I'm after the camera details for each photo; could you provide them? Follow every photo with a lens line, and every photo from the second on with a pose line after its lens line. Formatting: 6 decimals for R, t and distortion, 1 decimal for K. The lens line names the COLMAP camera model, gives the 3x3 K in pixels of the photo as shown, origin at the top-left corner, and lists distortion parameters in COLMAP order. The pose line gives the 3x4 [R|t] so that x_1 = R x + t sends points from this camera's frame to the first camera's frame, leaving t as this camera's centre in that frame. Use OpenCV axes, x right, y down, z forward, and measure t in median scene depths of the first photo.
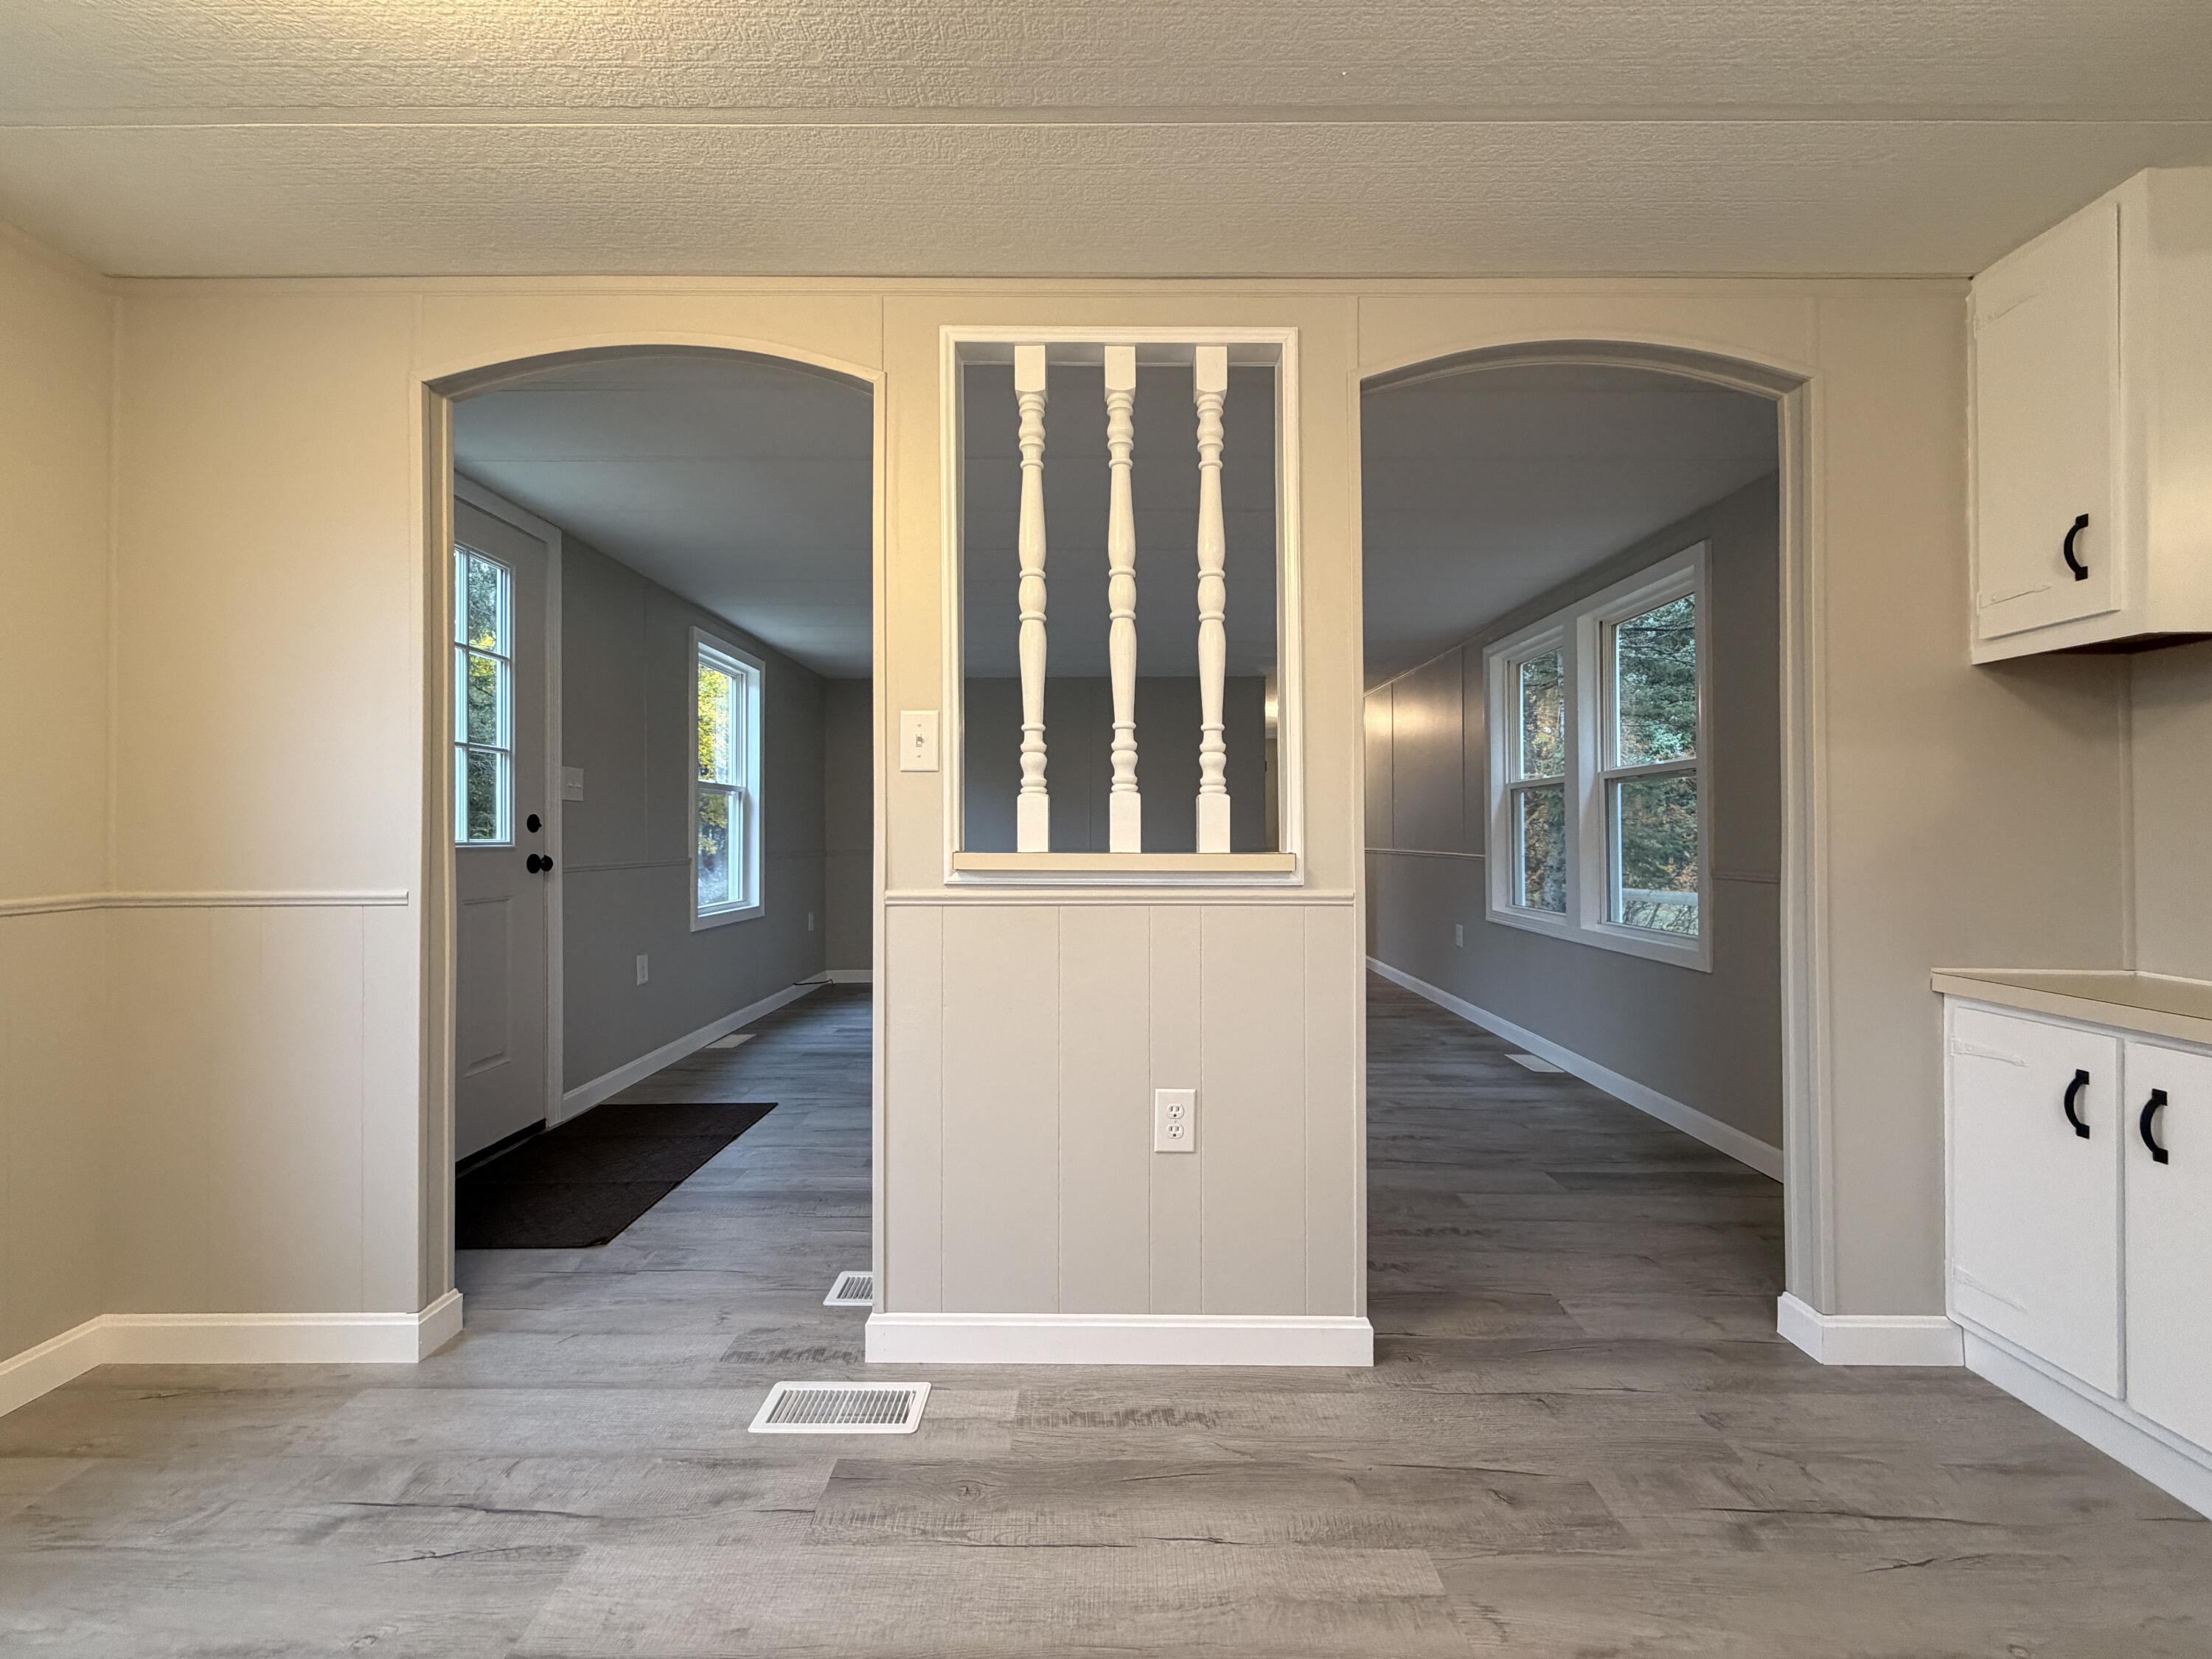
lens RADIAL K [[880.5, 0, 1103.3], [0, 880.5, 832.1], [0, 0, 1]] dist [-0.000108, 0.000053]
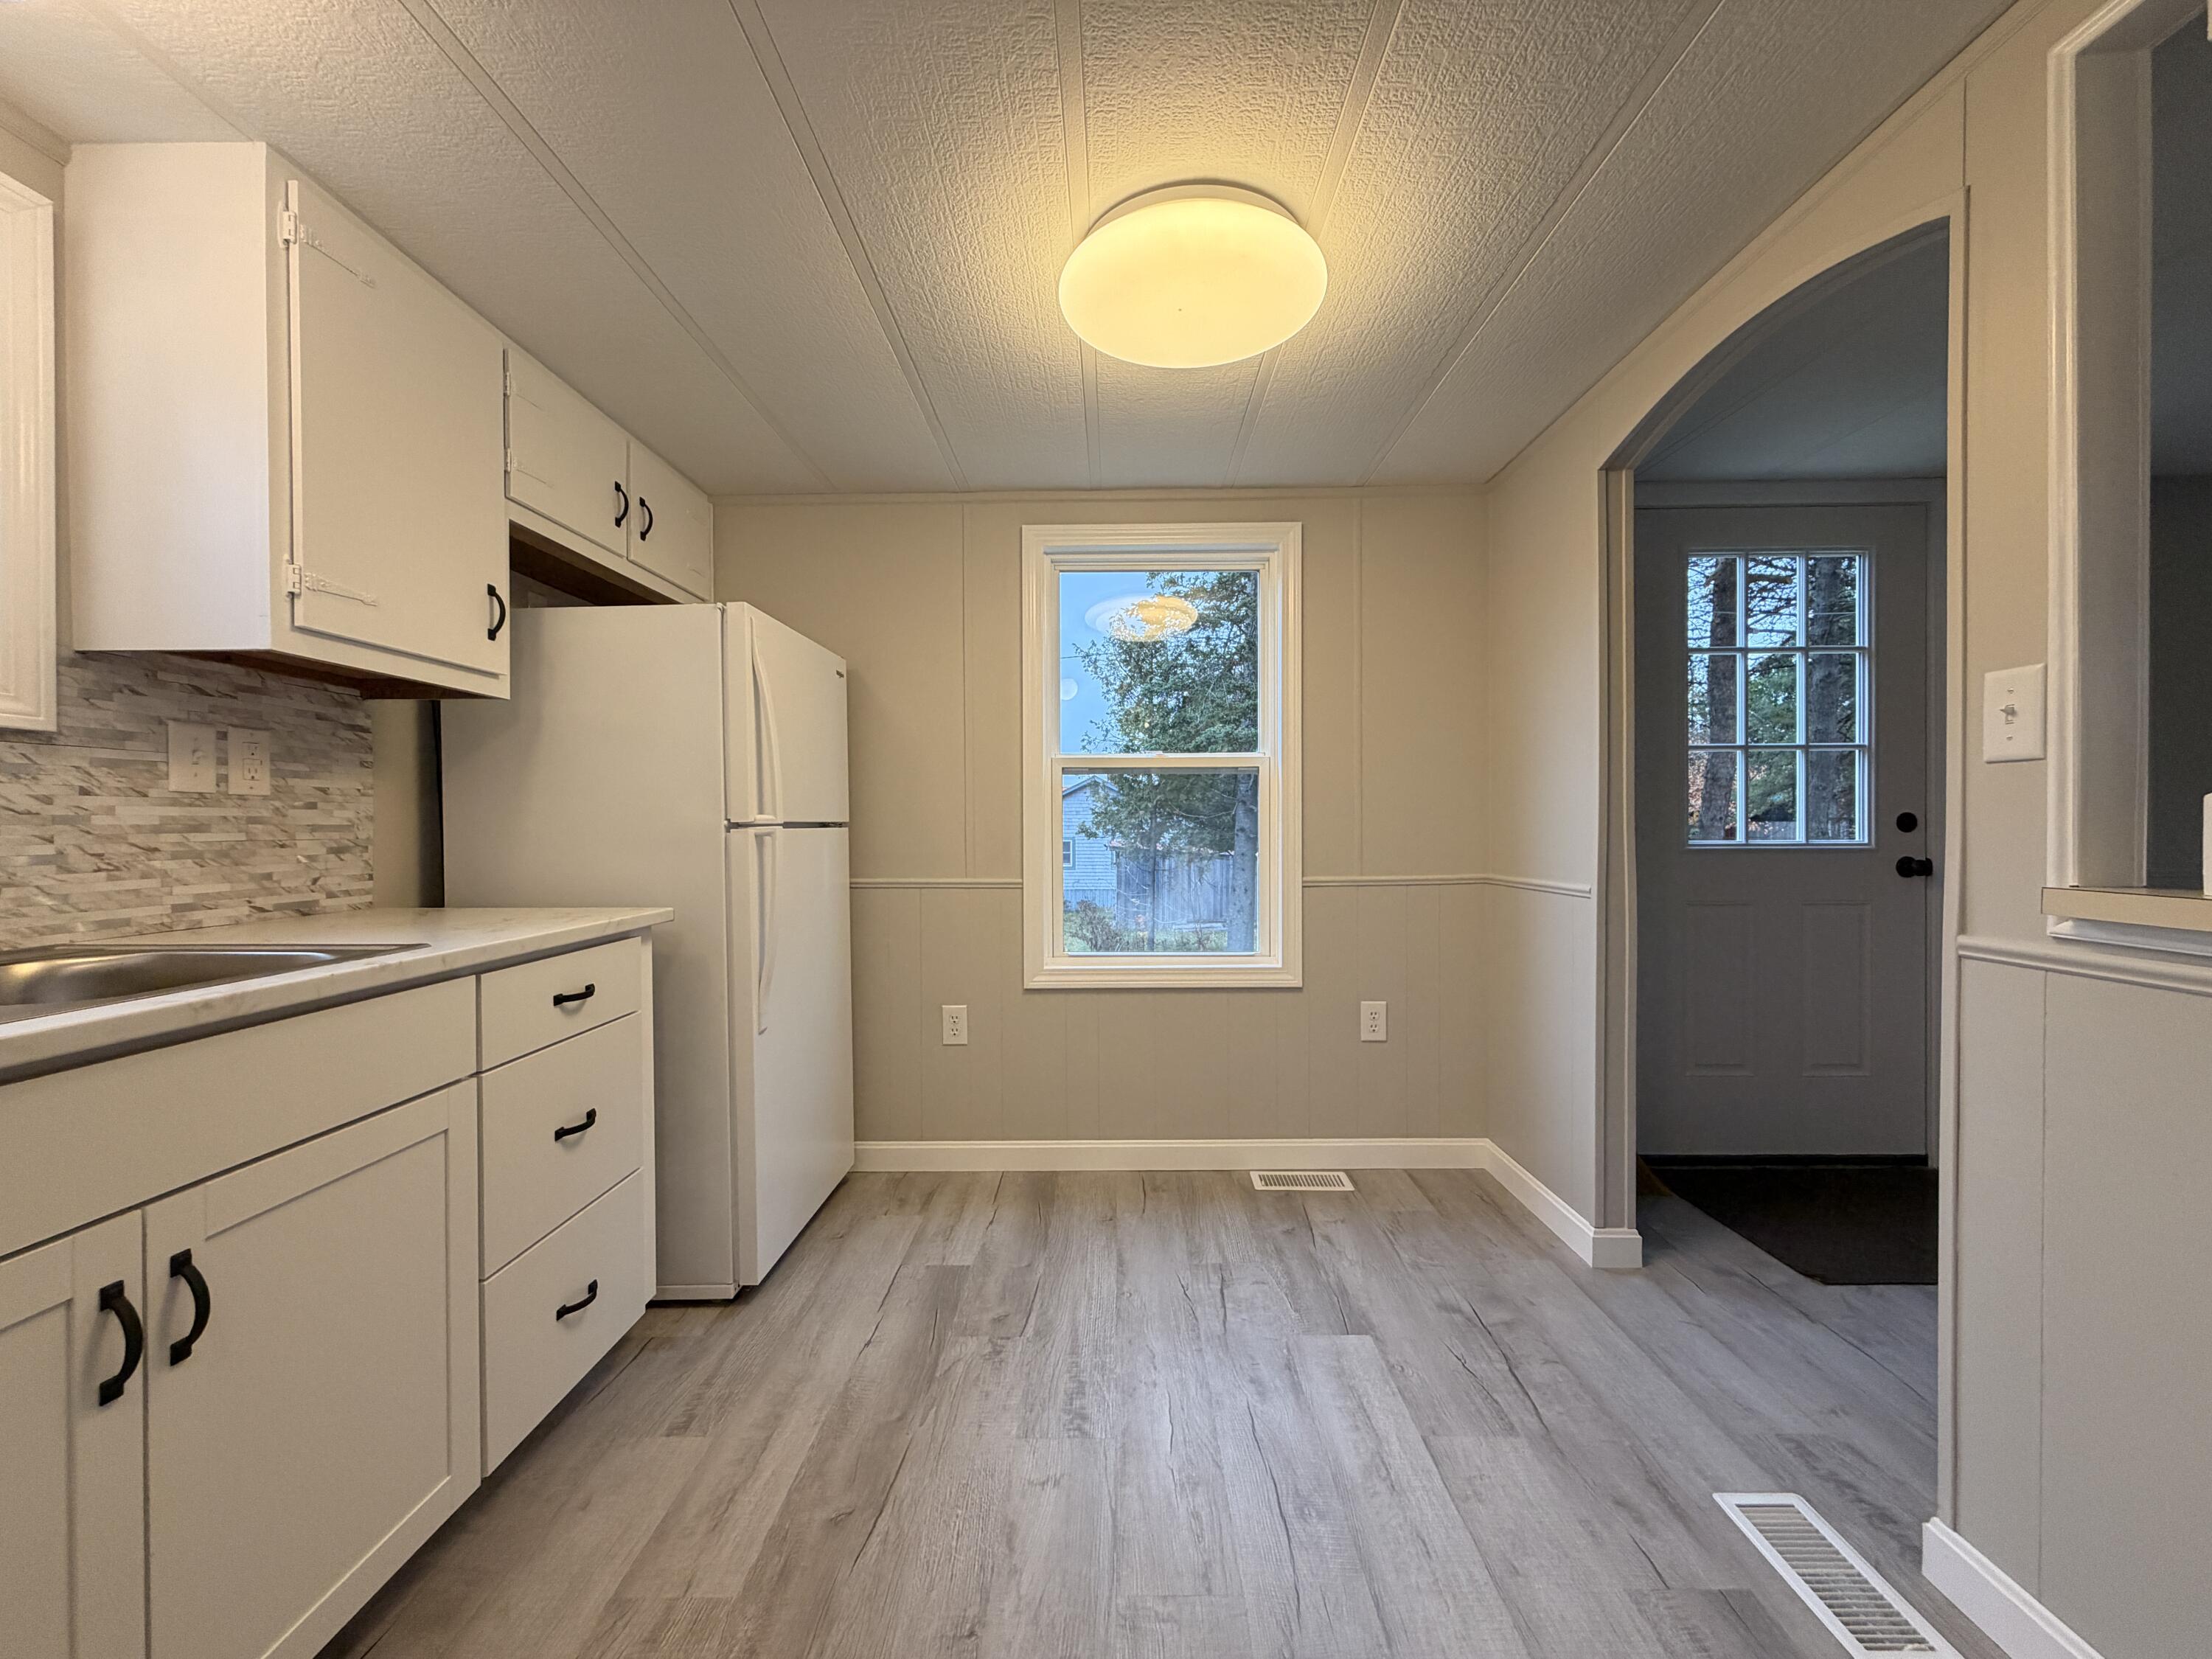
lens RADIAL K [[880.5, 0, 1104.1], [0, 880.5, 832.1], [0, 0, 1]] dist [-0.000108, 0.000053]
pose [[-0.010492, 0.009535, -0.999899, 0.477852], [0.008843, 0.999916, 0.009442, -0.029114], [0.999906, -0.008743, -0.010576, 0.340857]]
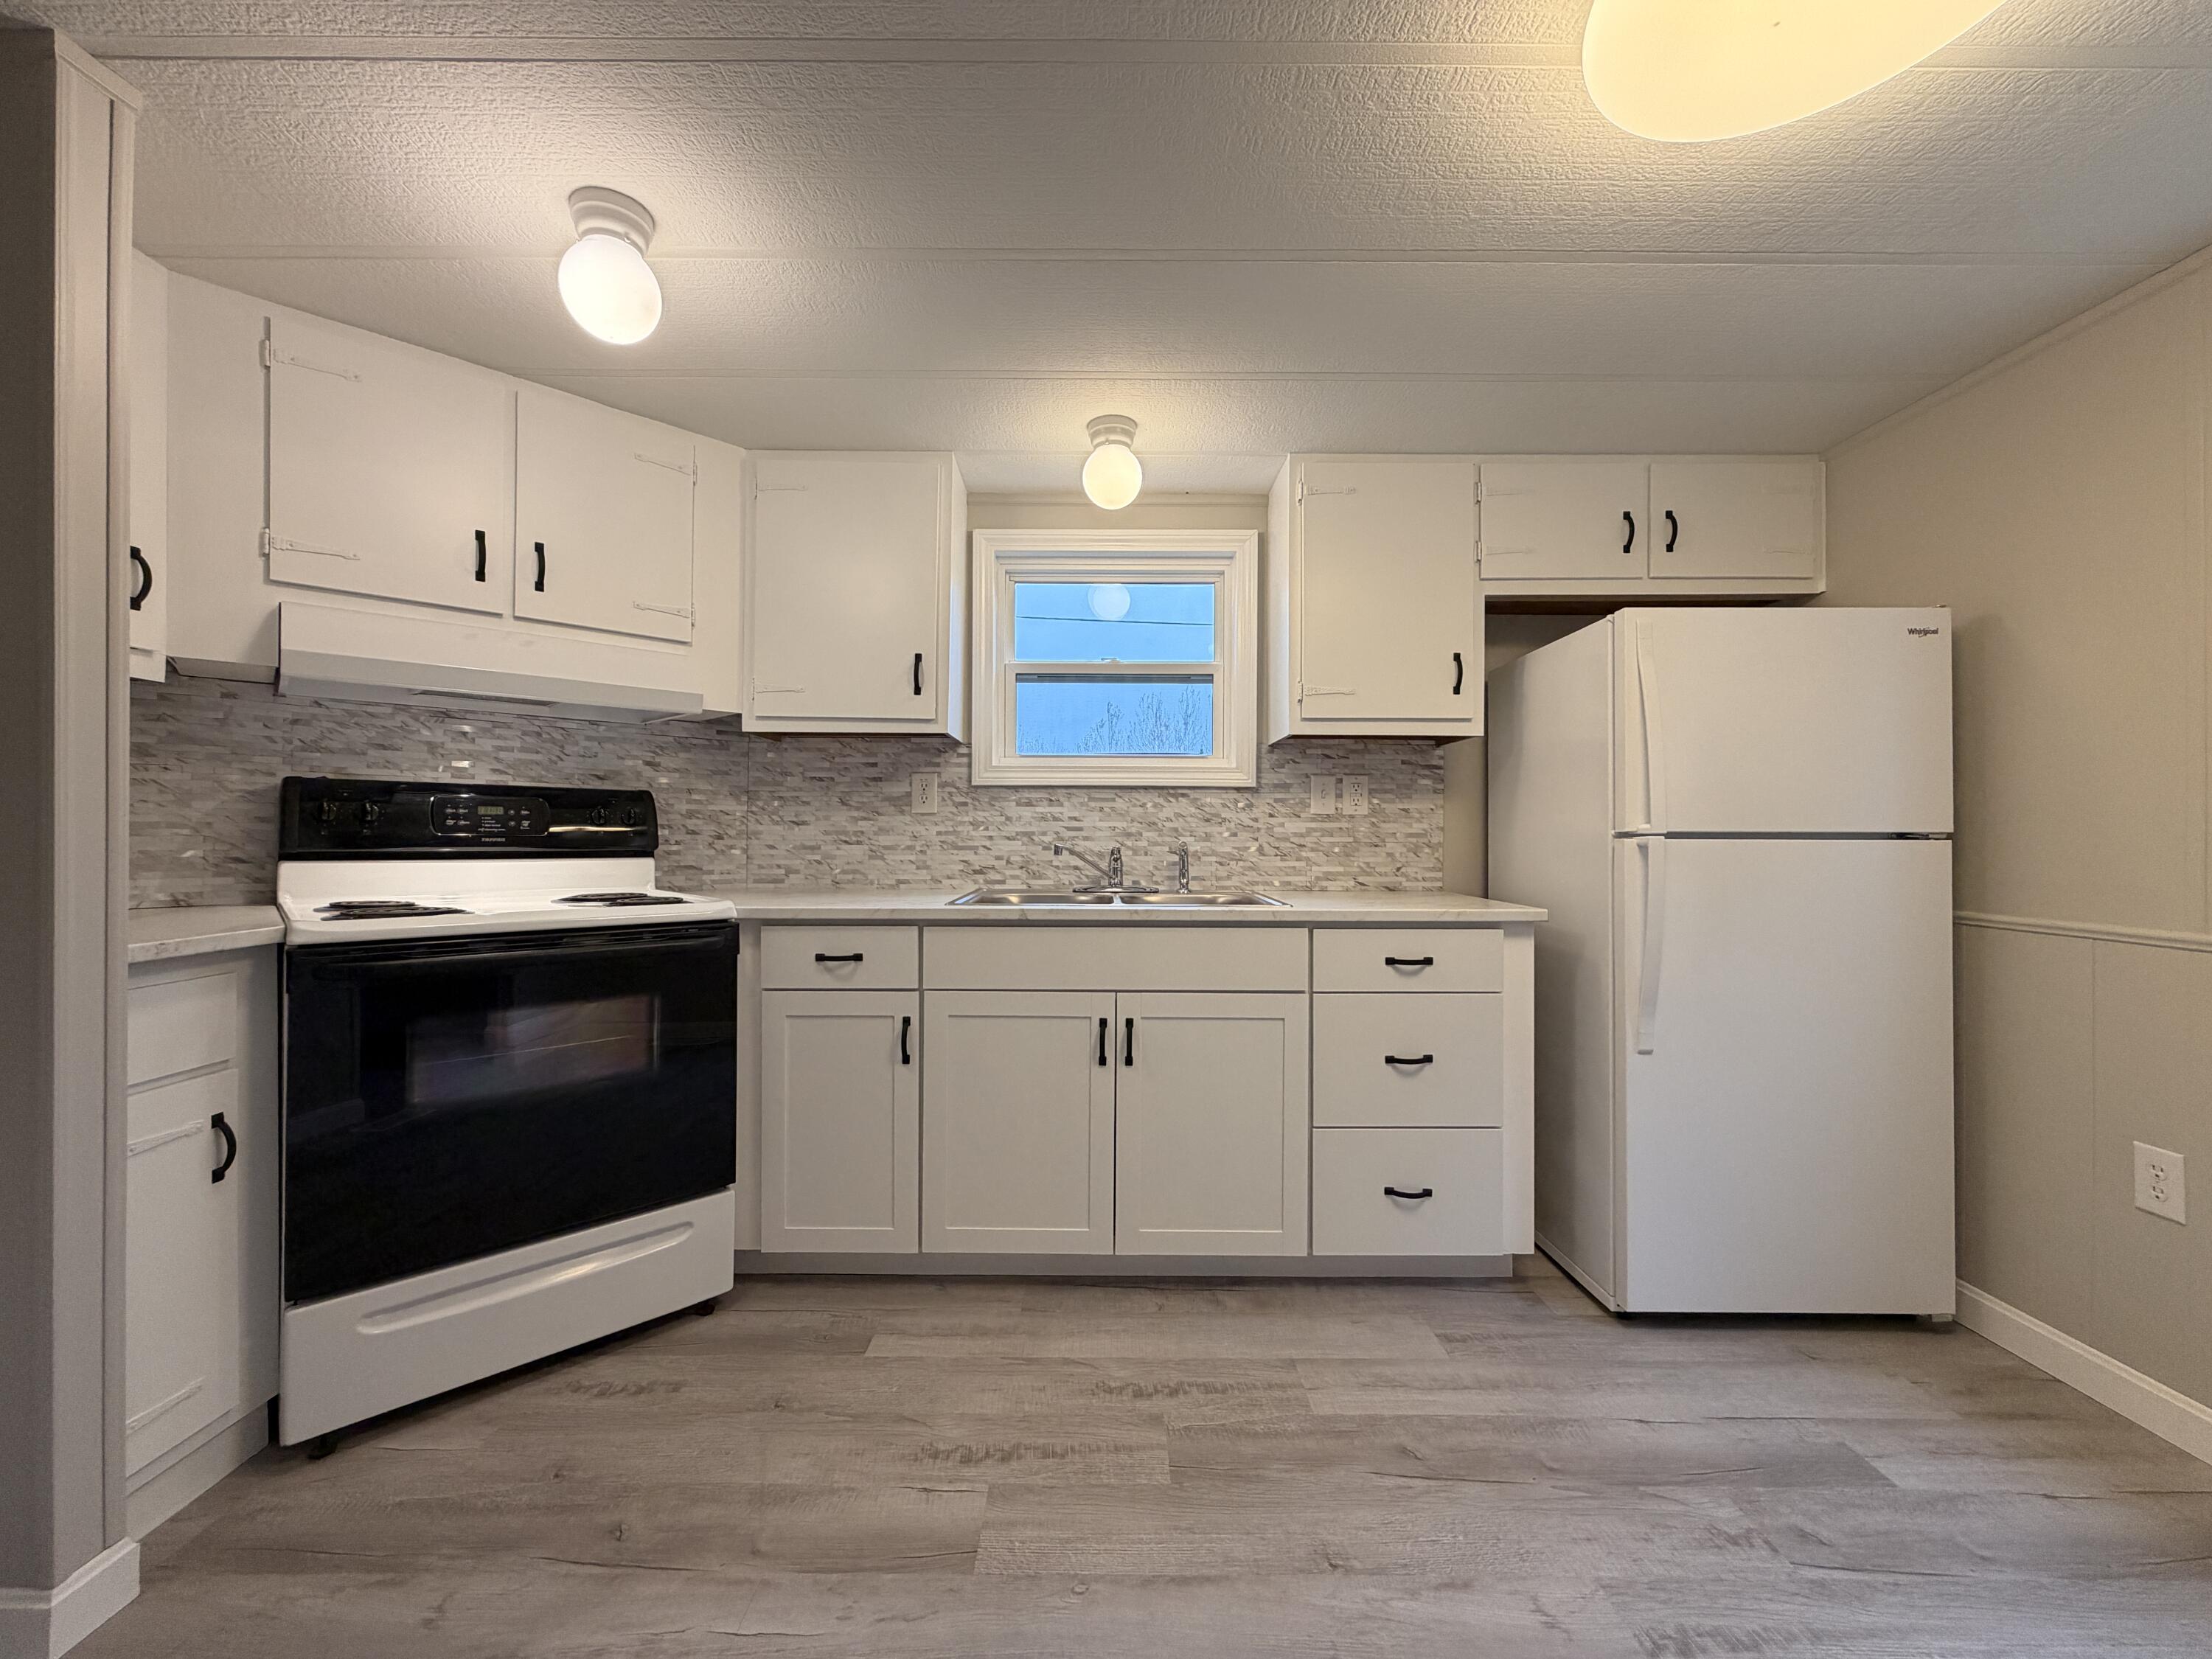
lens RADIAL K [[880.5, 0, 1103.9], [0, 880.5, 830.9], [0, 0, 1]] dist [-0.000108, 0.000053]
pose [[-0.999987, -0.004277, -0.002735, -0.013396], [-0.004256, 0.999961, -0.007764, -0.024893], [0.002768, -0.007752, -0.999966, 1.007799]]
